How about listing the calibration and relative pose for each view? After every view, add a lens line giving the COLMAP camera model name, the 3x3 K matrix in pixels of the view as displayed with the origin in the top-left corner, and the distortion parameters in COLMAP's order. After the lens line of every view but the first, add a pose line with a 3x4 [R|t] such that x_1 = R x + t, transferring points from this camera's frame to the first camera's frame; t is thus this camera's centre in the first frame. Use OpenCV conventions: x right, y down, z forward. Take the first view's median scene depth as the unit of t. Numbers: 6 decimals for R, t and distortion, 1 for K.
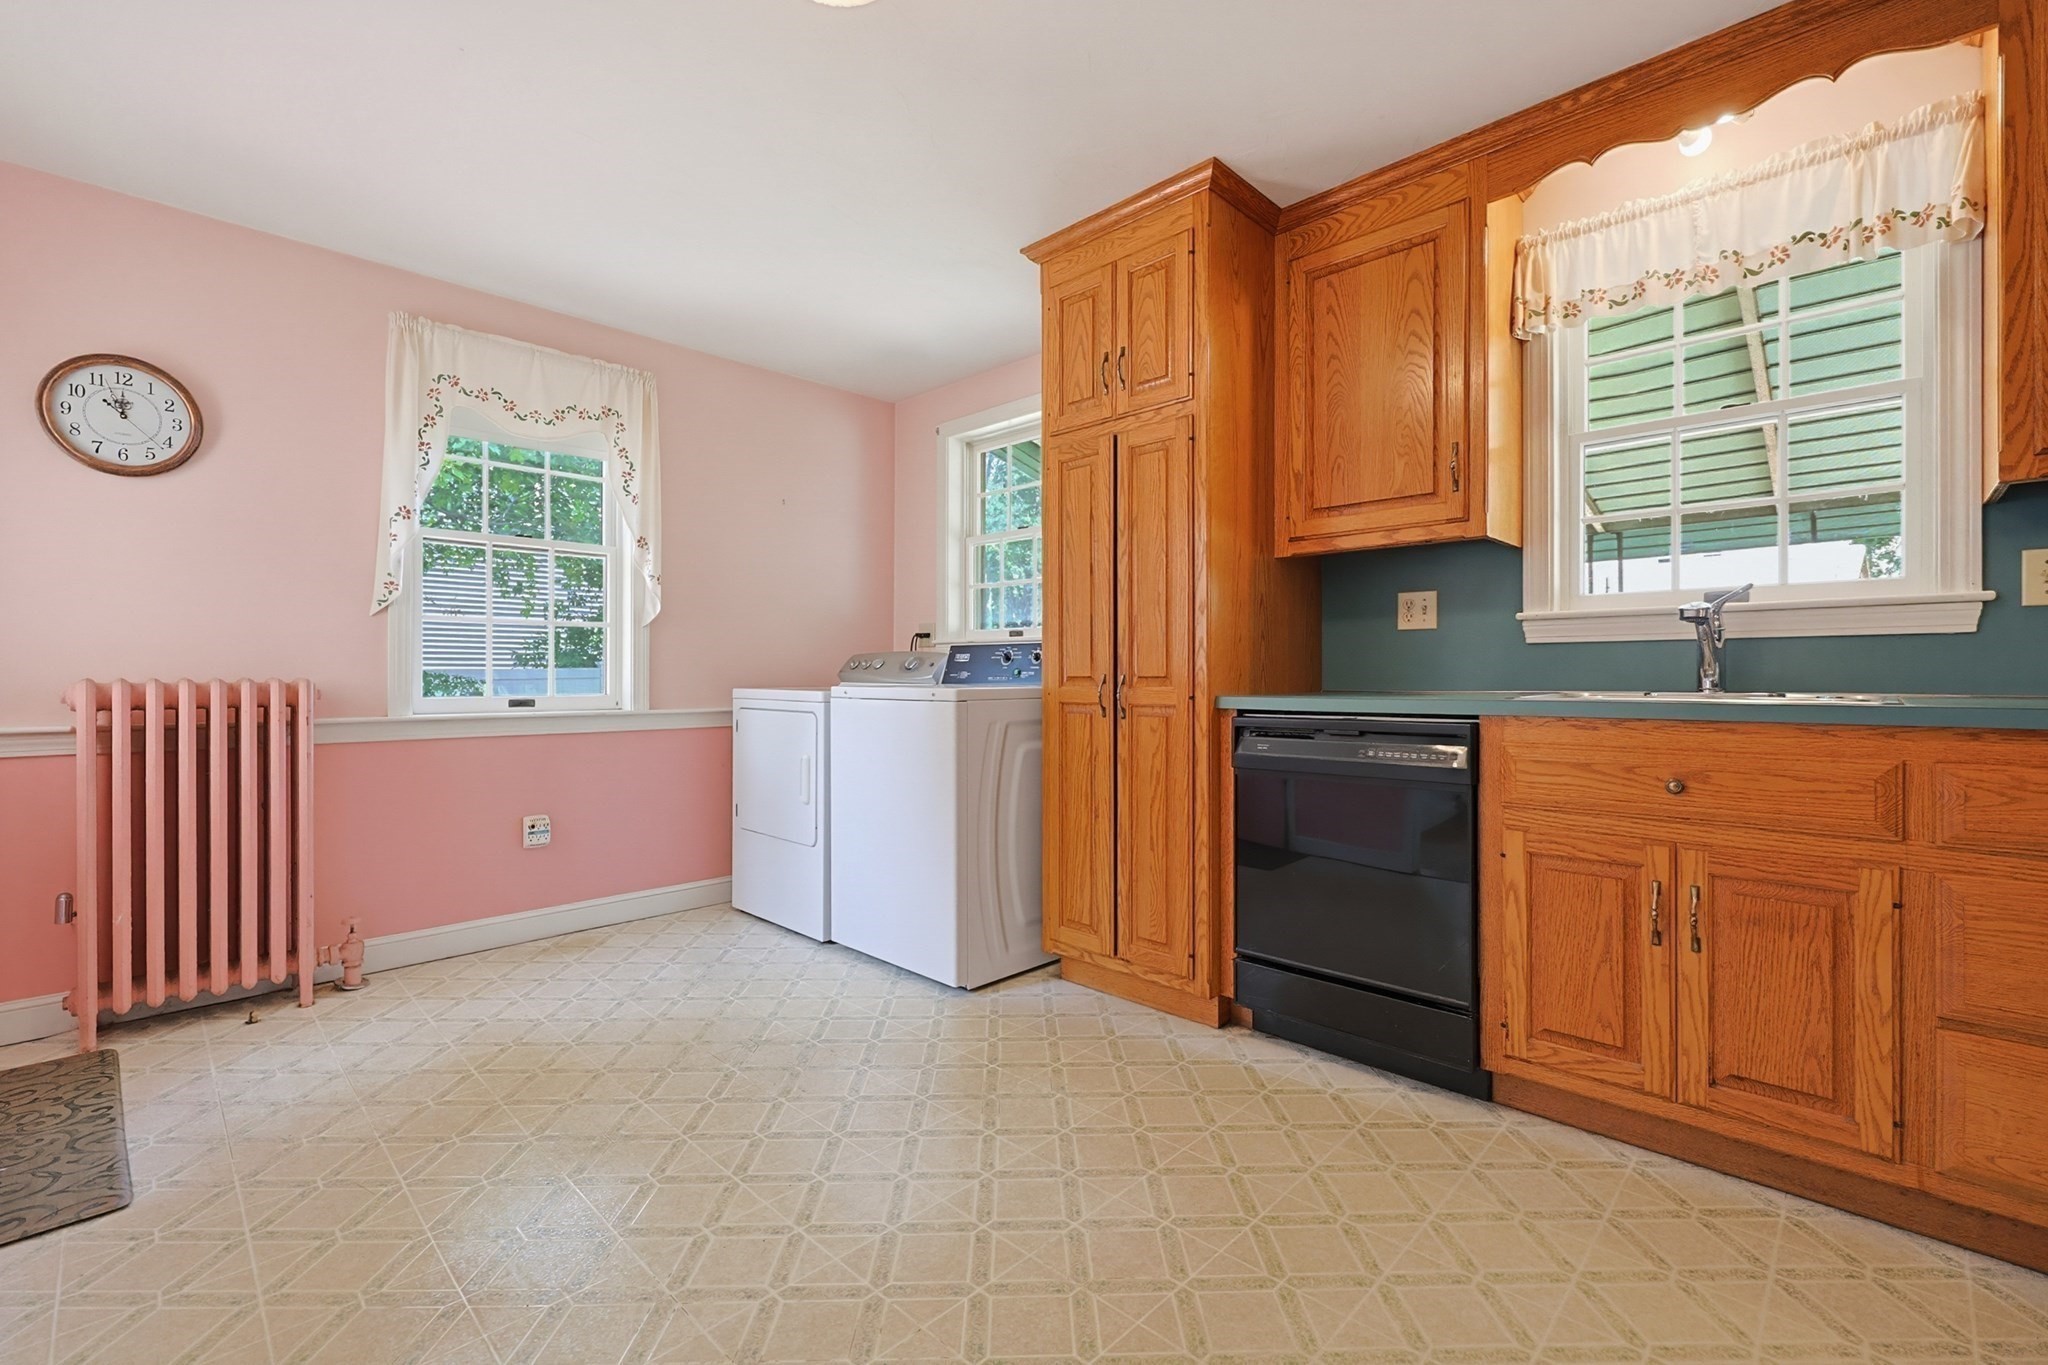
lens RADIAL K [[880.0, 0, 1027.3], [0, 880.0, 675.6], [0, 0, 1]] dist [-0.001201, -0.000207]
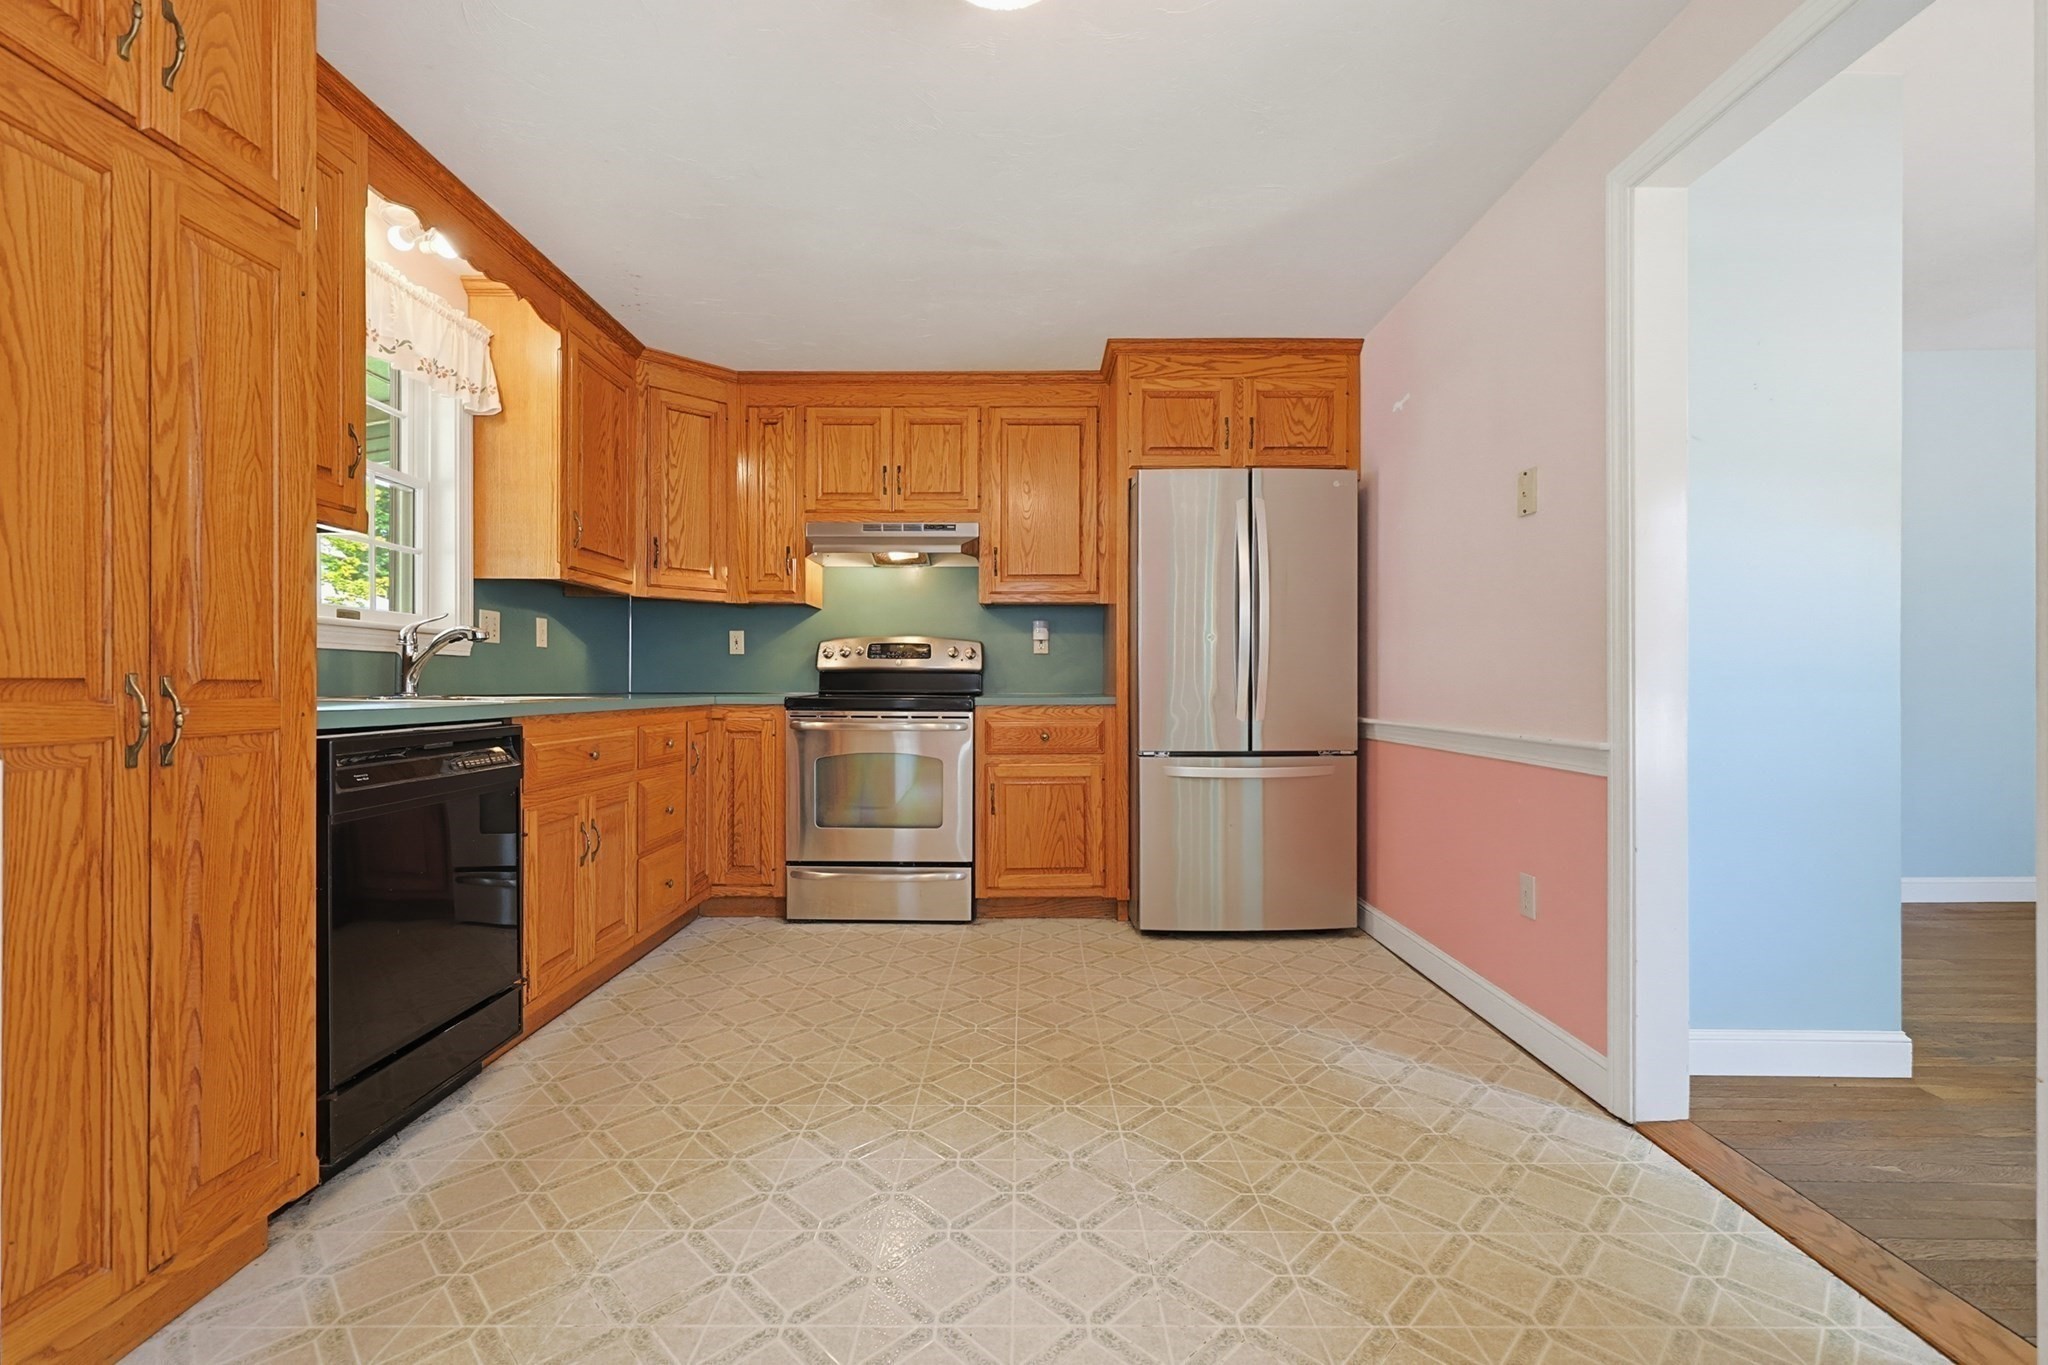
lens RADIAL K [[879.5, 0, 1024.1], [0, 879.5, 685.9], [0, 0, 1]] dist [-0.000156, -0.000016]
pose [[-0.697478, 0.000171, 0.716606, -0.705884], [-0.000657, 0.999999, -0.000878, 0.005682], [-0.716605, -0.001083, -0.697478, 1.239775]]
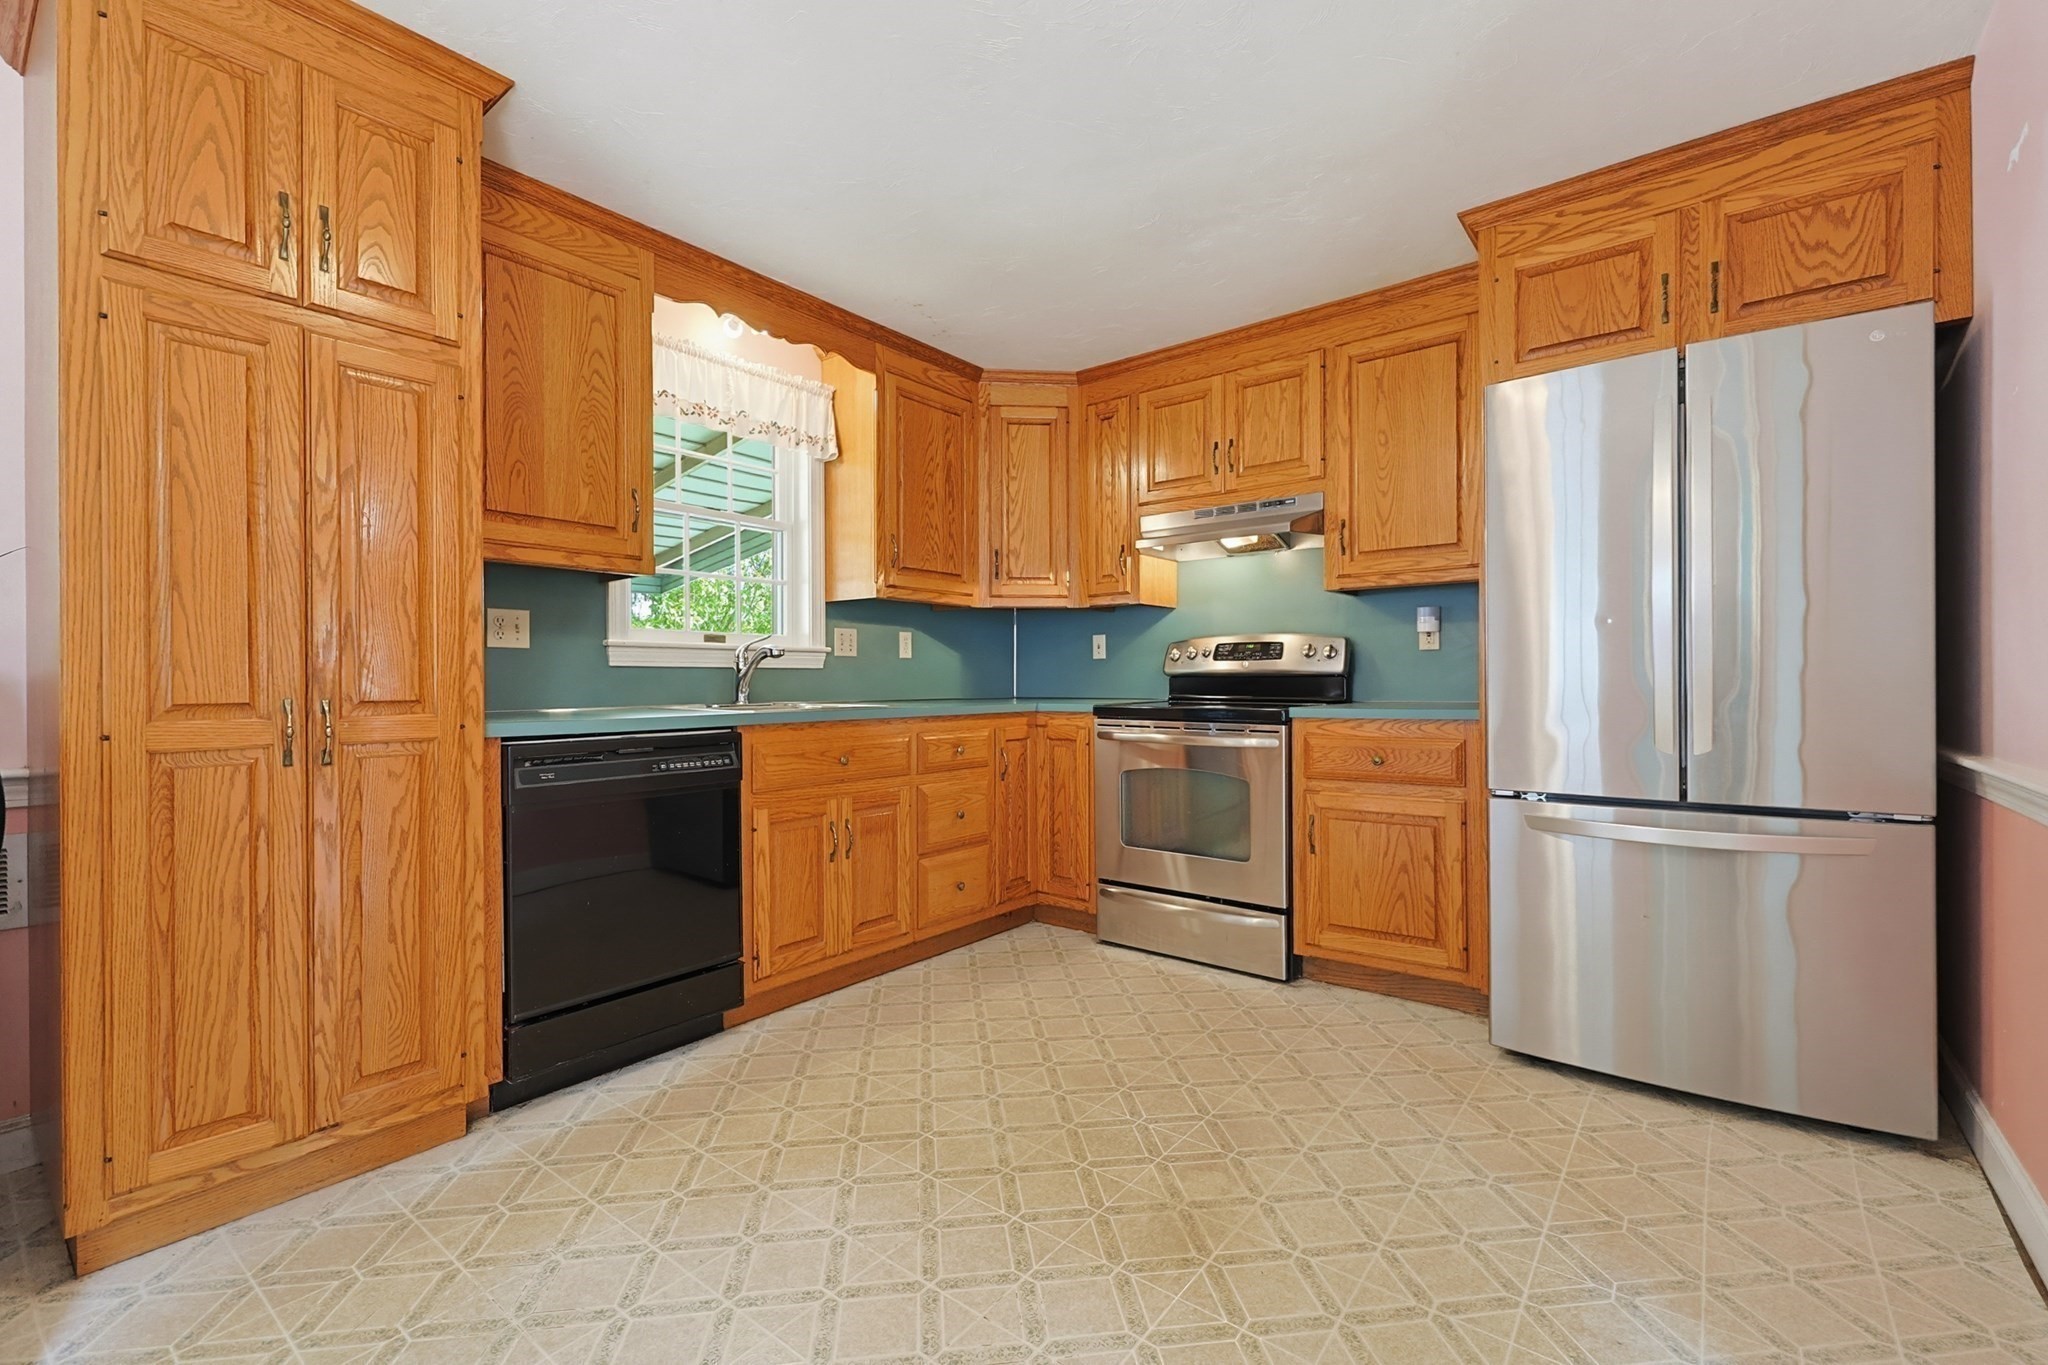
lens RADIAL K [[876.4, 0, 1028.2], [0, 876.4, 682.6], [0, 0, 1]] dist [-0.000057, 0.000266]
pose [[-0.104312, 0.000909, 0.994544, -0.752388], [0.004039, 0.999992, -0.000490, -0.014092], [-0.994536, 0.003966, -0.104315, 0.671248]]
